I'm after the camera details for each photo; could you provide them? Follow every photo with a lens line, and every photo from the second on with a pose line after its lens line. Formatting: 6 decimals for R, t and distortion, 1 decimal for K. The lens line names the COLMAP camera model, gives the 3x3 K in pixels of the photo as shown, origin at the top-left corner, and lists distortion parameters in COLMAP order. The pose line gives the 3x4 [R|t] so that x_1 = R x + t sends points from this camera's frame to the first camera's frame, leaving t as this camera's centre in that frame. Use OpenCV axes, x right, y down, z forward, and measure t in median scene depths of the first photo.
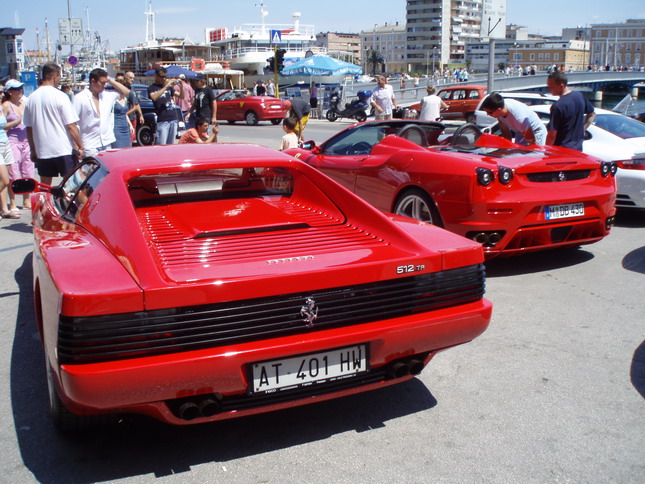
lens RADIAL K [[680.7, 0, 321.0], [0, 680.7, 242.0], [0, 0, 1]] dist [-0.123231, 0.000000]
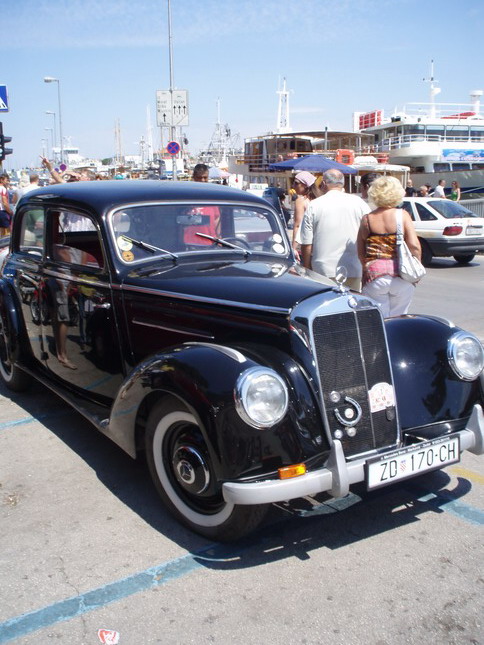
lens RADIAL K [[680.7, 0, 241.5], [0, 680.7, 322.5], [0, 0, 1]] dist [-0.123231, 0.000000]
pose [[0.954358, 0.059740, -0.292628, -0.060709], [-0.067503, 0.997583, -0.016491, -0.060449], [0.290935, 0.035492, 0.956084, 0.253153]]
